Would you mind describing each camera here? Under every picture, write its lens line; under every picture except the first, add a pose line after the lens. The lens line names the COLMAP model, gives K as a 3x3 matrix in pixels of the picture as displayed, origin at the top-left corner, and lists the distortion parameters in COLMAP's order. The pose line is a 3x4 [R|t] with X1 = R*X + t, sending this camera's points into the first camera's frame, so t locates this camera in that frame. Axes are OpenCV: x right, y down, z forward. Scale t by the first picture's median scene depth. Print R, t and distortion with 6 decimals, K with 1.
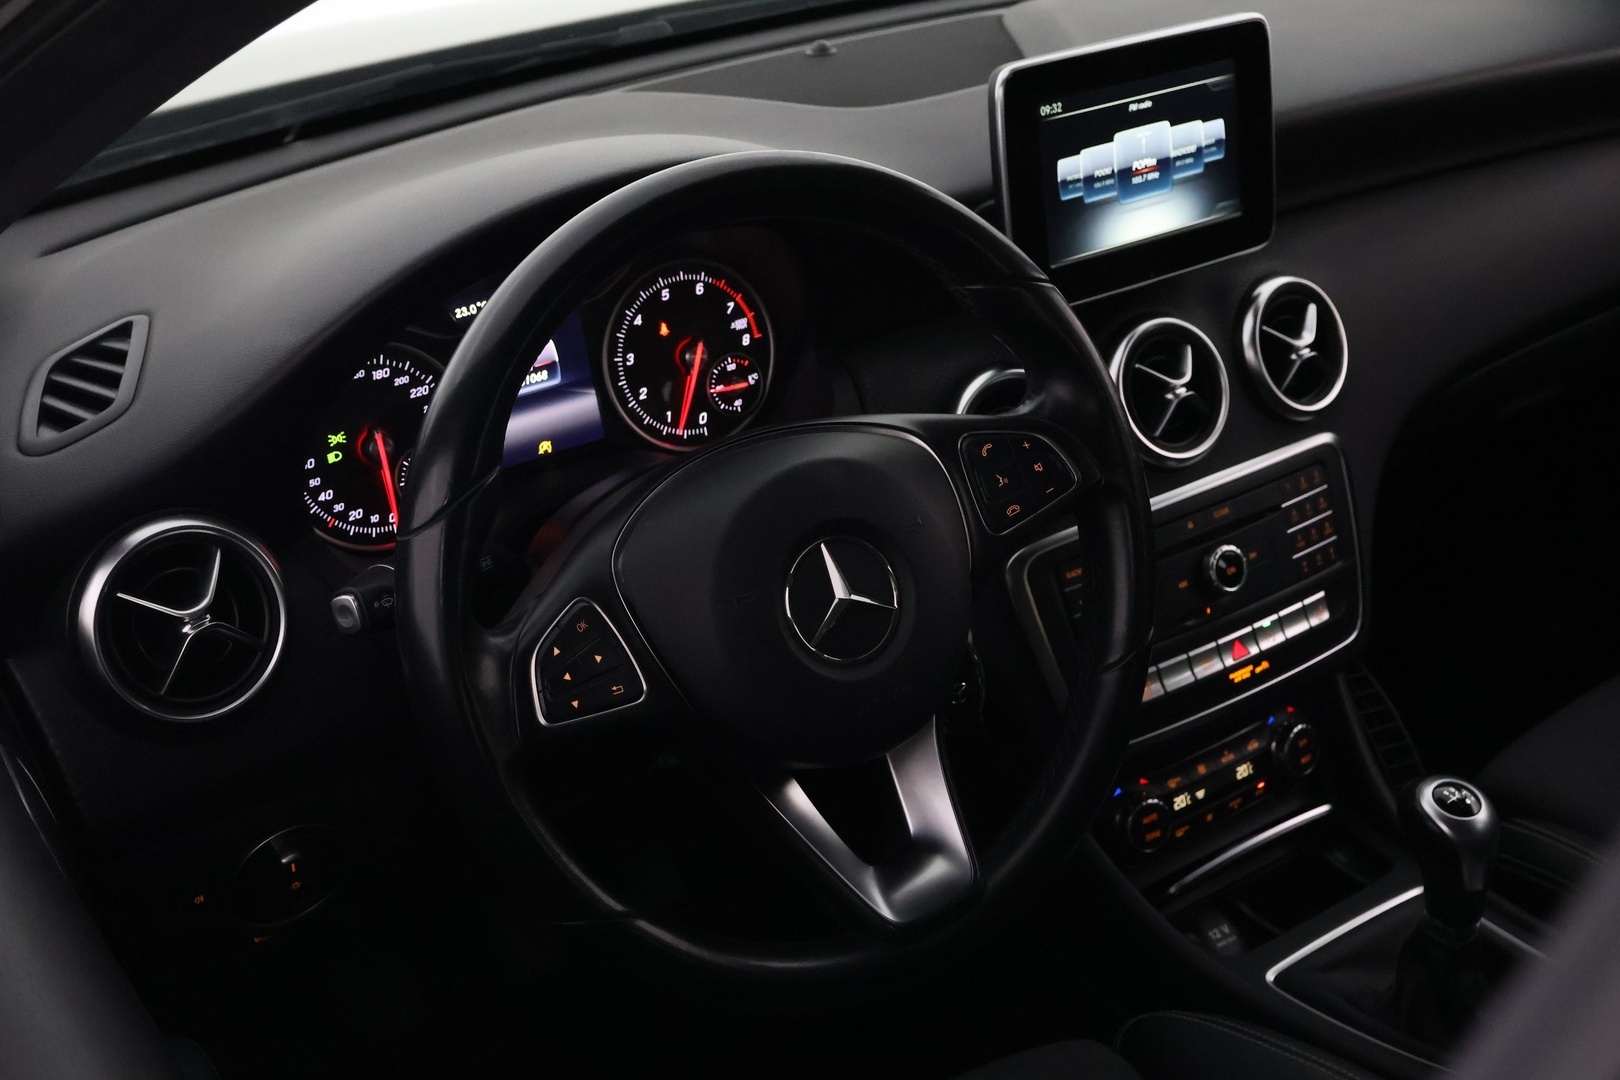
lens RADIAL K [[1926.5, 0, 804.7], [0, 1926.5, 545.0], [0, 0, 1]] dist [0.007535, 0.000000]
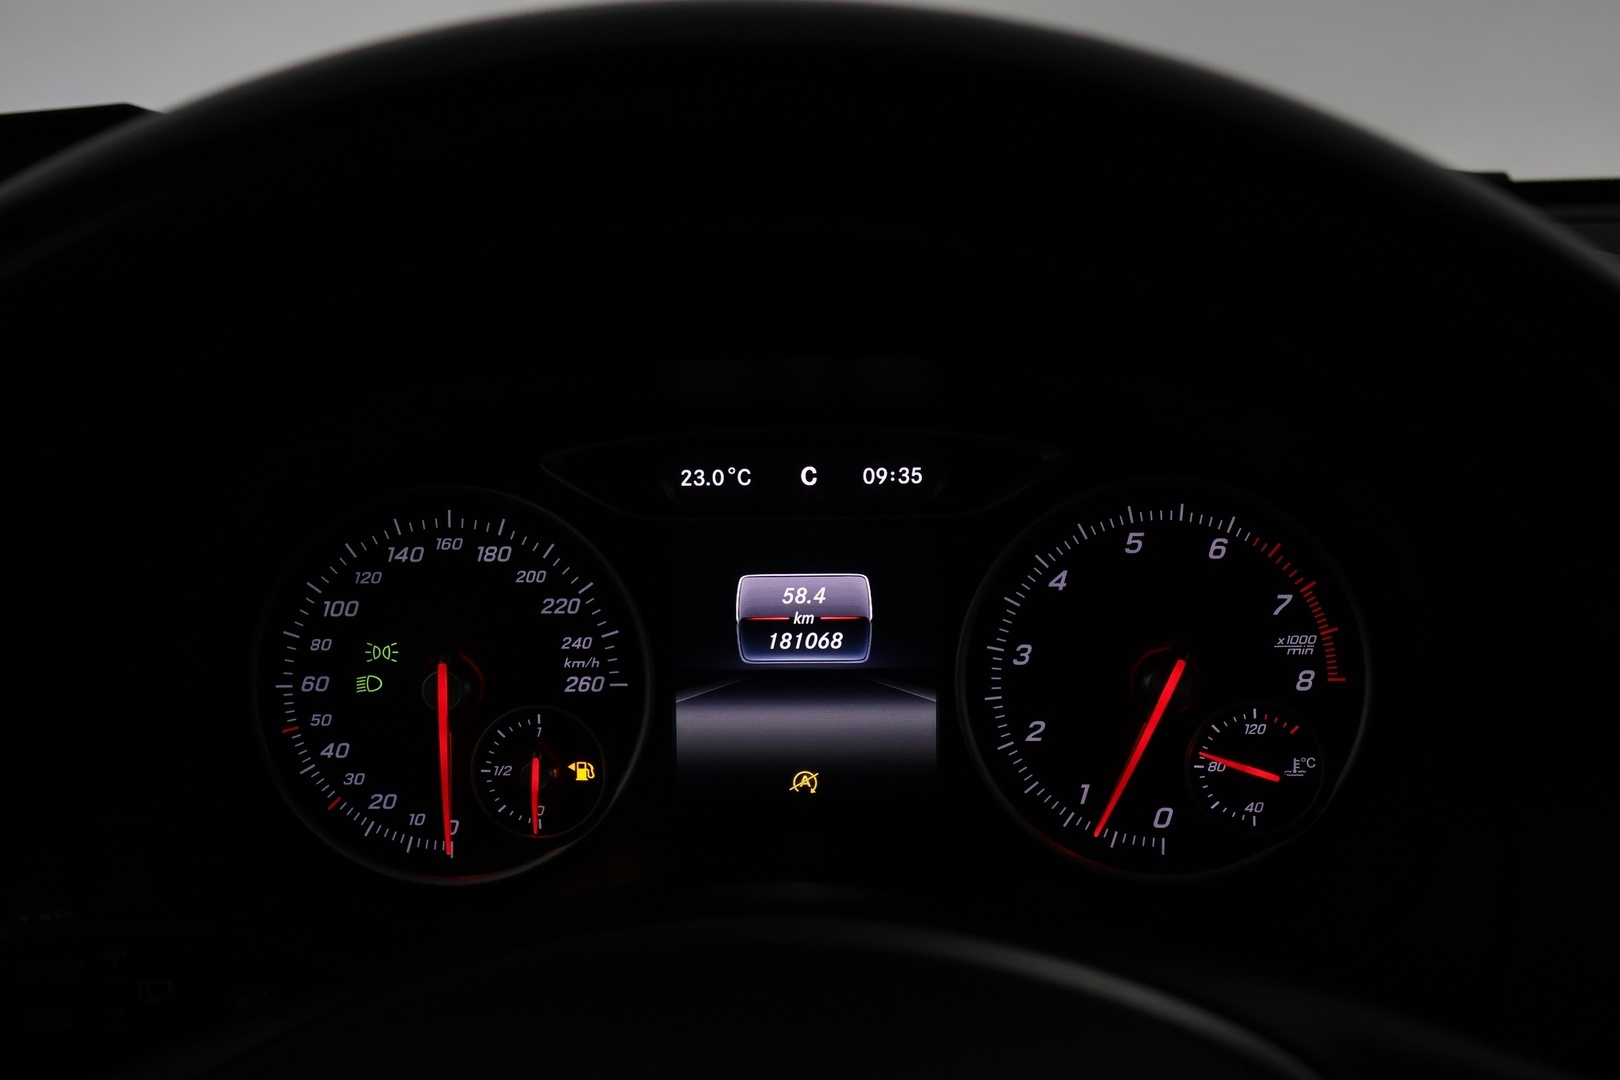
lens RADIAL K [[1717.8, 0, 808.6], [0, 1717.8, 545.3], [0, 0, 1]] dist [-0.009279, 0.000000]
pose [[0.812799, 0.210182, -0.543306, 0.091790], [-0.287371, 0.955932, -0.060105, -0.080944], [0.506730, 0.204984, 0.837381, 0.606503]]
